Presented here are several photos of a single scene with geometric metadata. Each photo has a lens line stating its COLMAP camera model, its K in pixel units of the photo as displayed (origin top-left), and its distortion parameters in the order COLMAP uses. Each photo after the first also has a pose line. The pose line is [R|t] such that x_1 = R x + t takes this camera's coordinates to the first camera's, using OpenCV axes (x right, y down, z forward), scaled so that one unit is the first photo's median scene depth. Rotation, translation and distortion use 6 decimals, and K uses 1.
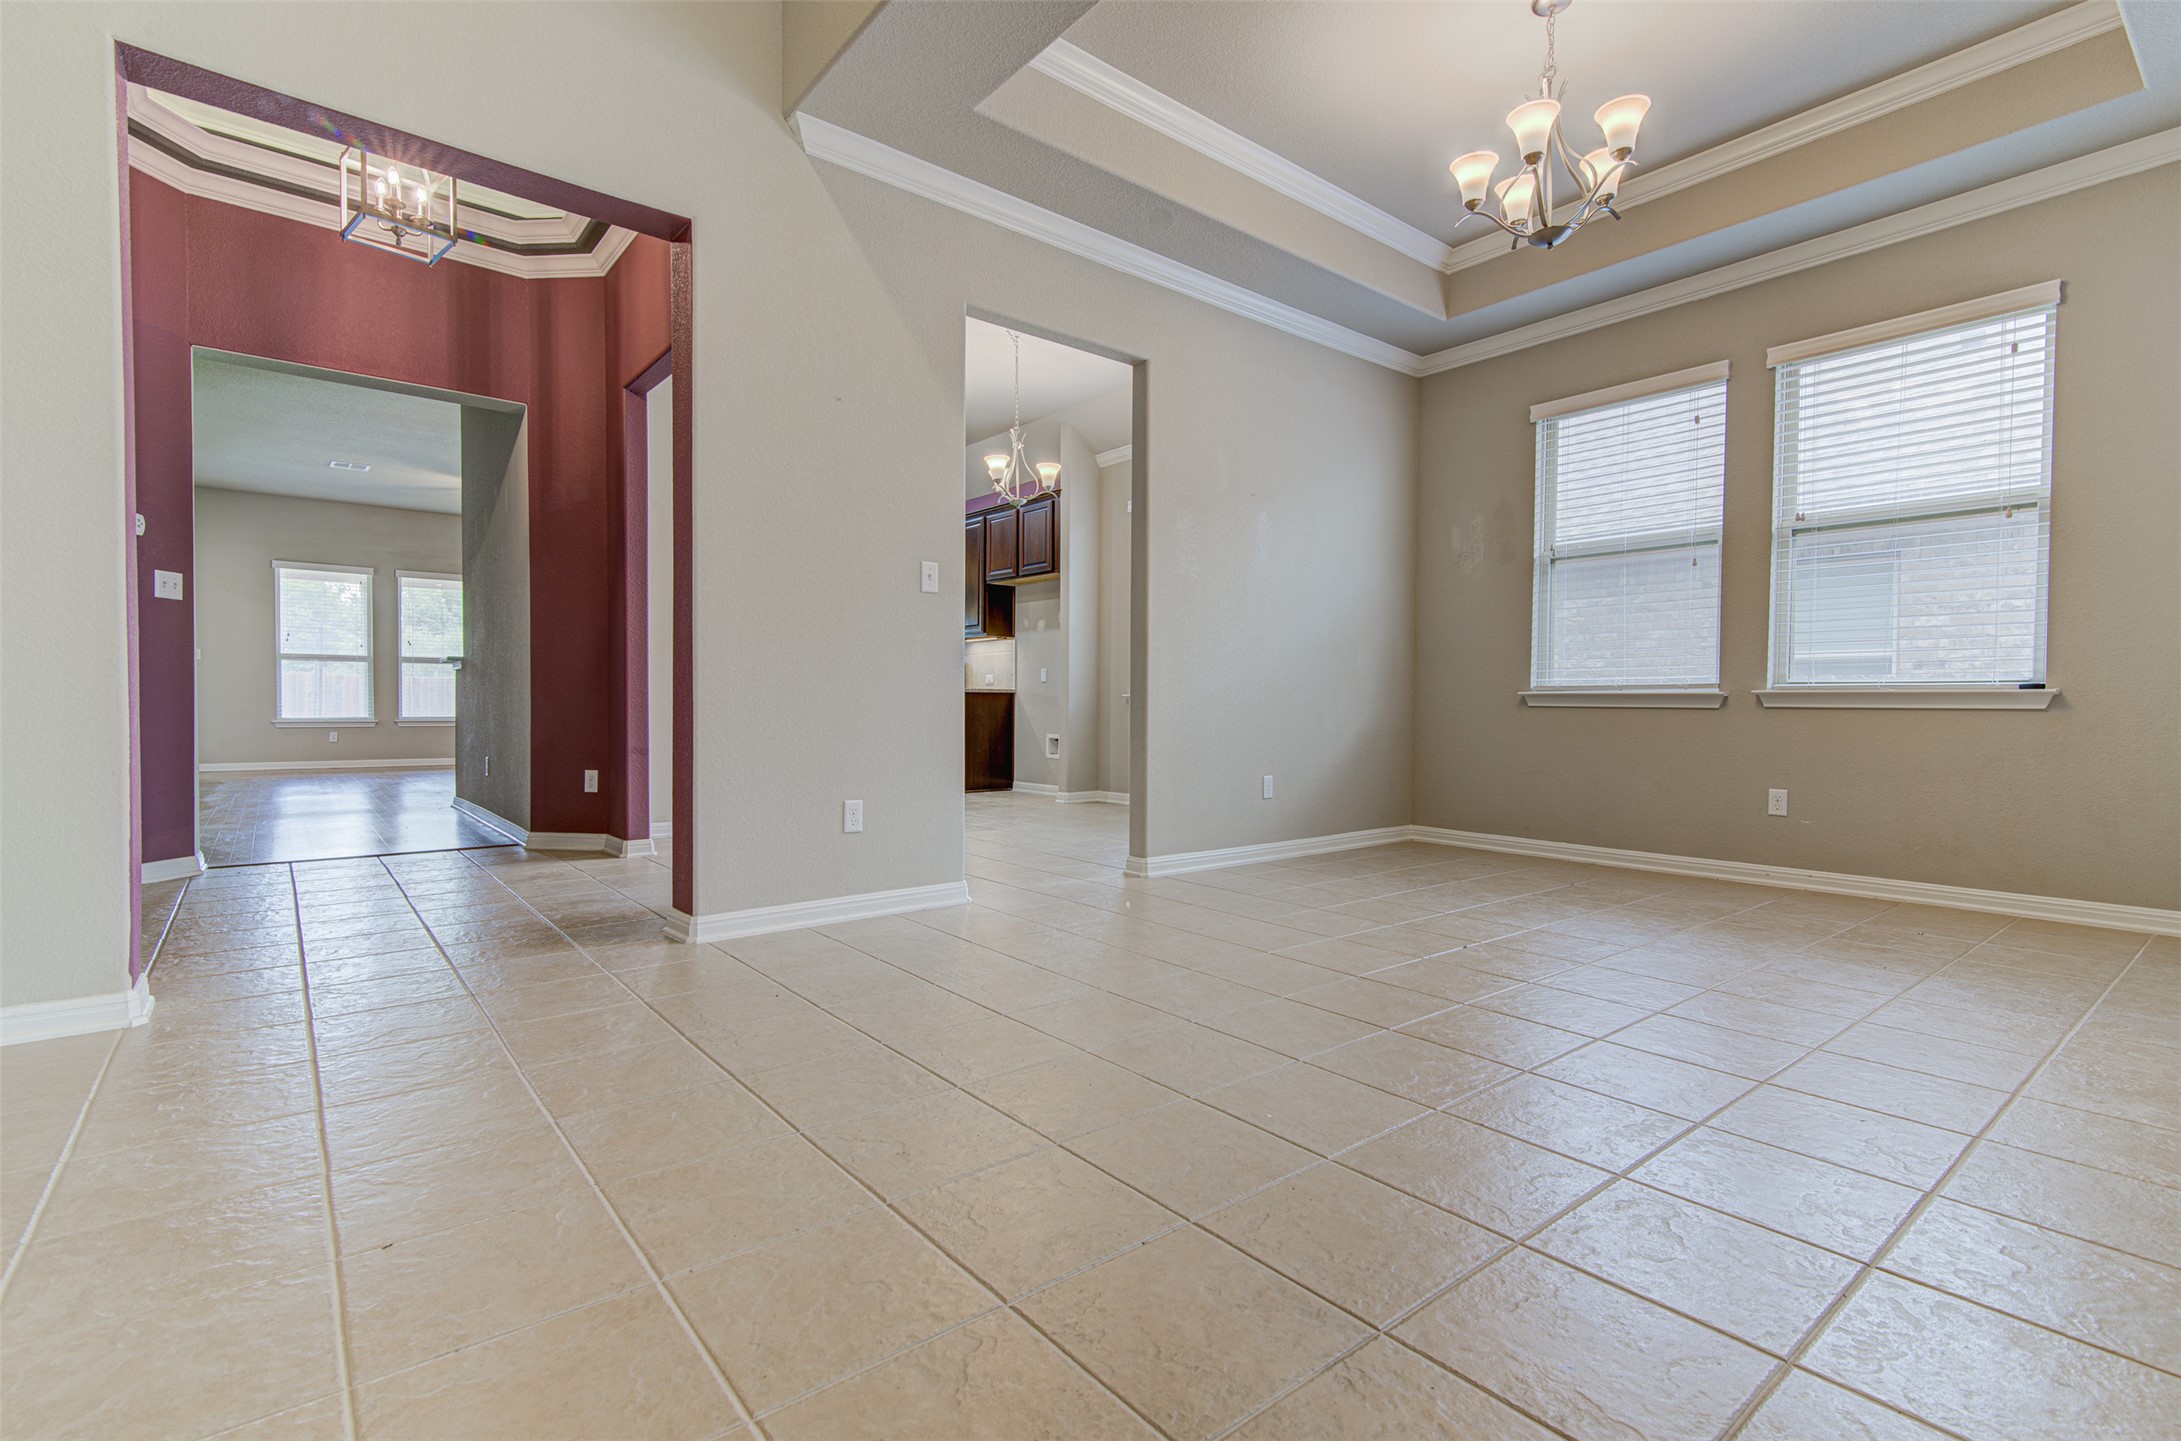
lens RADIAL K [[997.6, 0, 1081.4], [0, 997.6, 724.4], [0, 0, 1]] dist [0.008615, -0.000383]
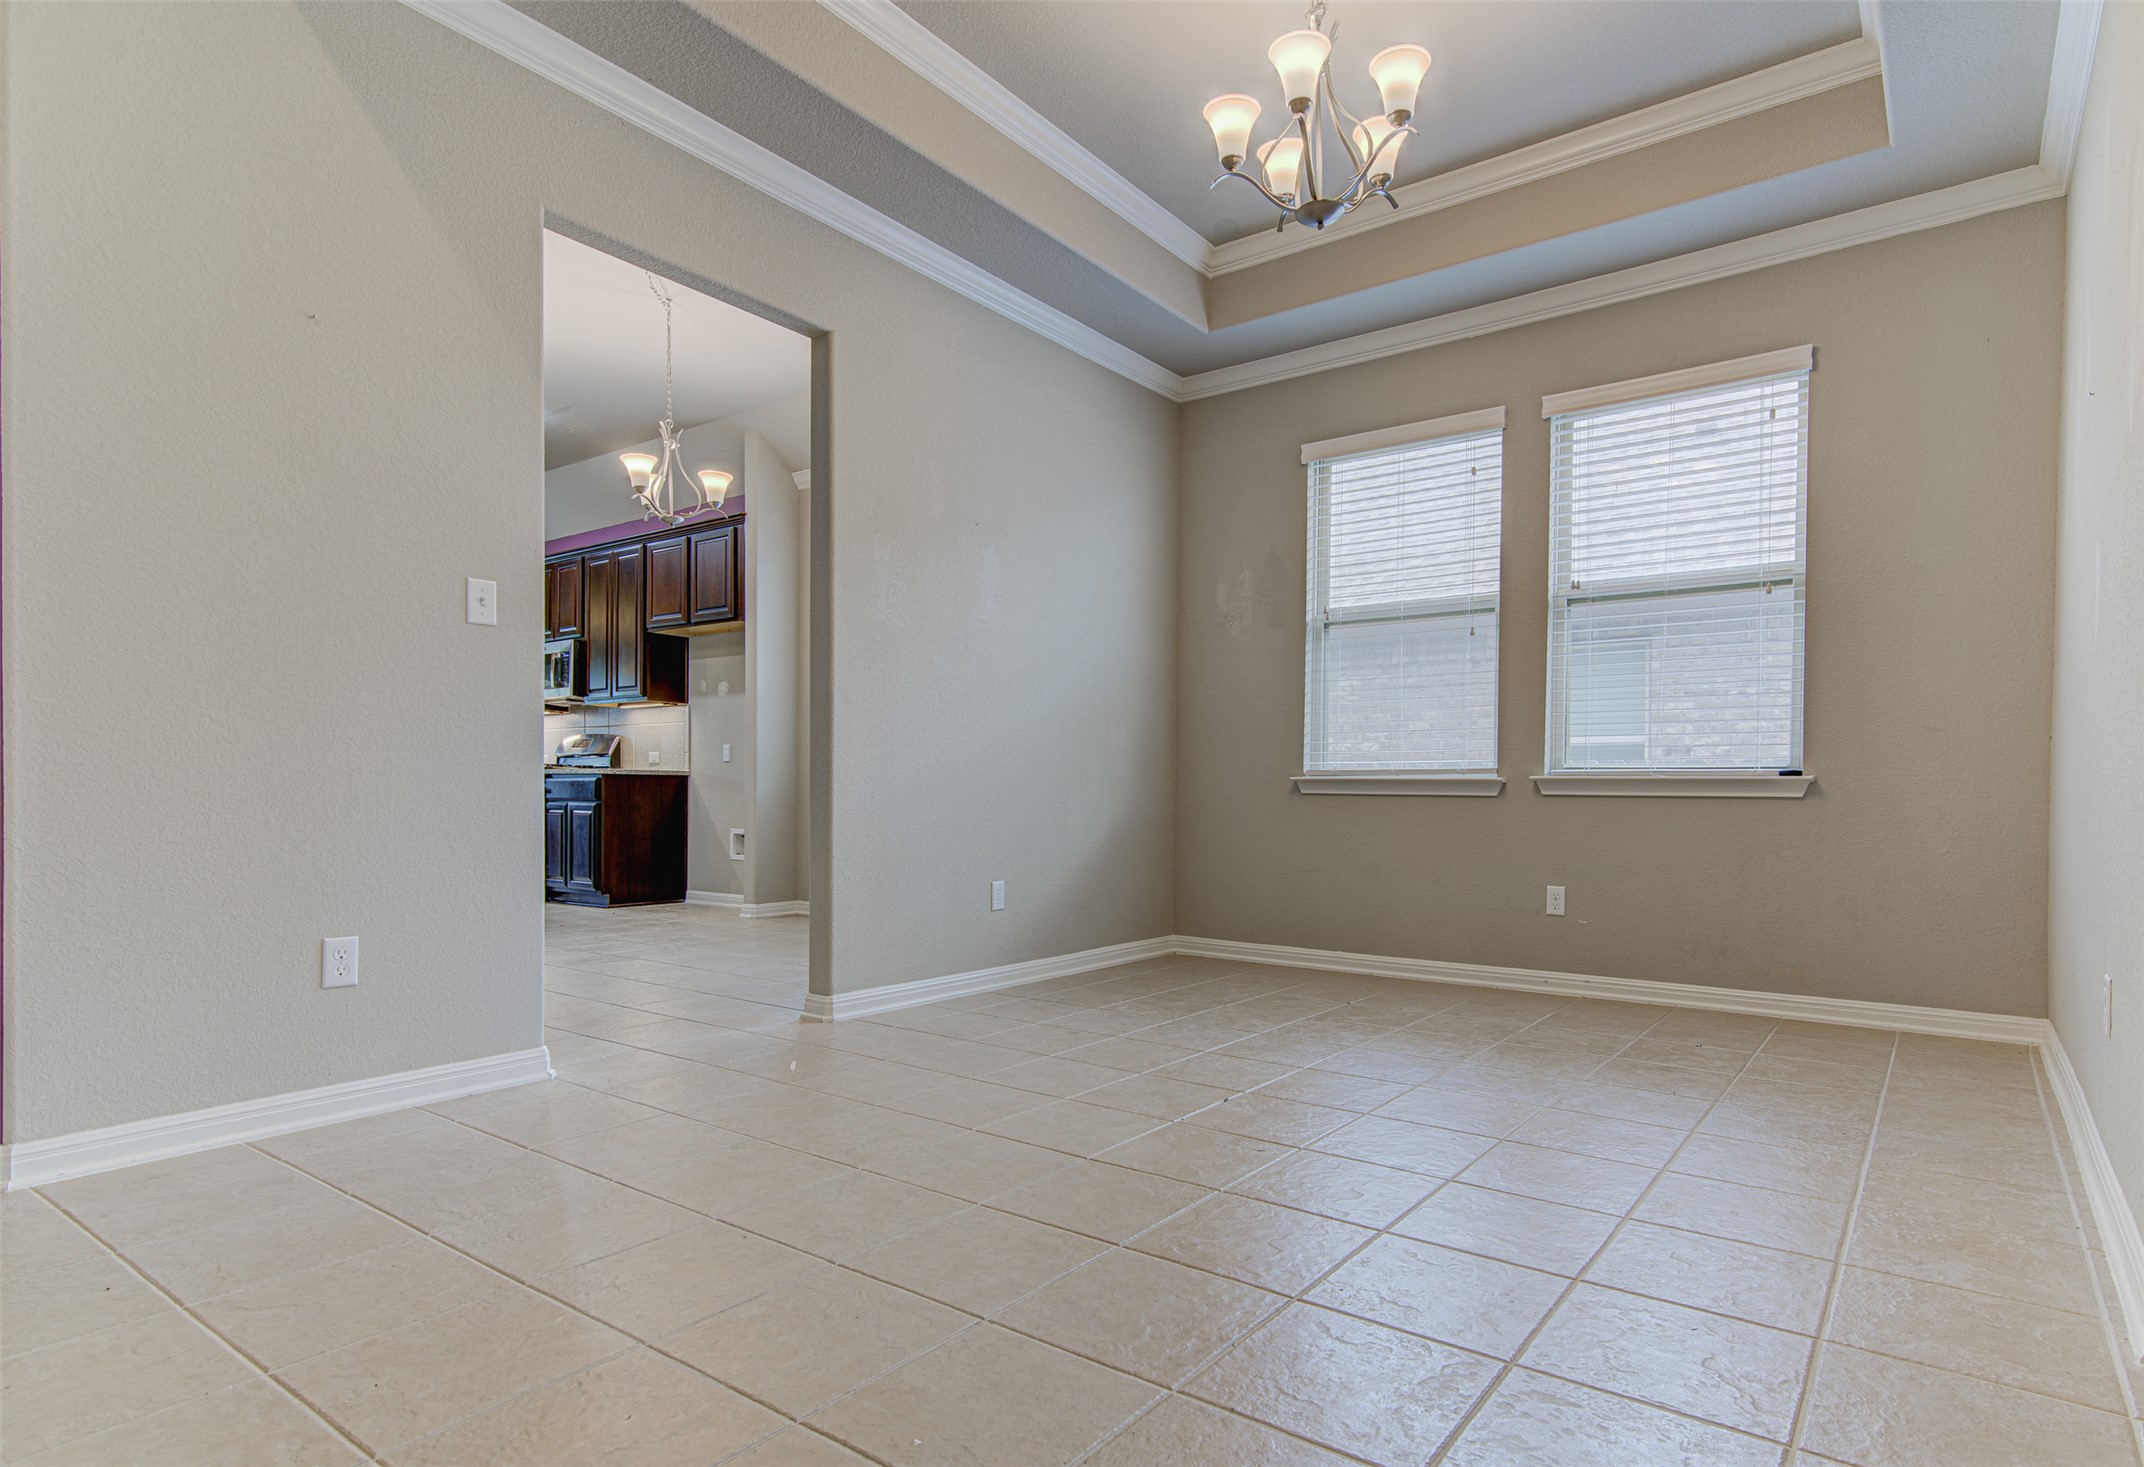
lens RADIAL K [[1142.4, 0, 1135.1], [0, 1142.4, 808.2], [0, 0, 1]] dist [0.004105, -0.000263]
pose [[0.962776, -0.002510, 0.270289, 0.057251], [0.003828, 0.999983, -0.004350, -0.002294], [-0.270274, 0.005222, 0.962769, 0.120180]]
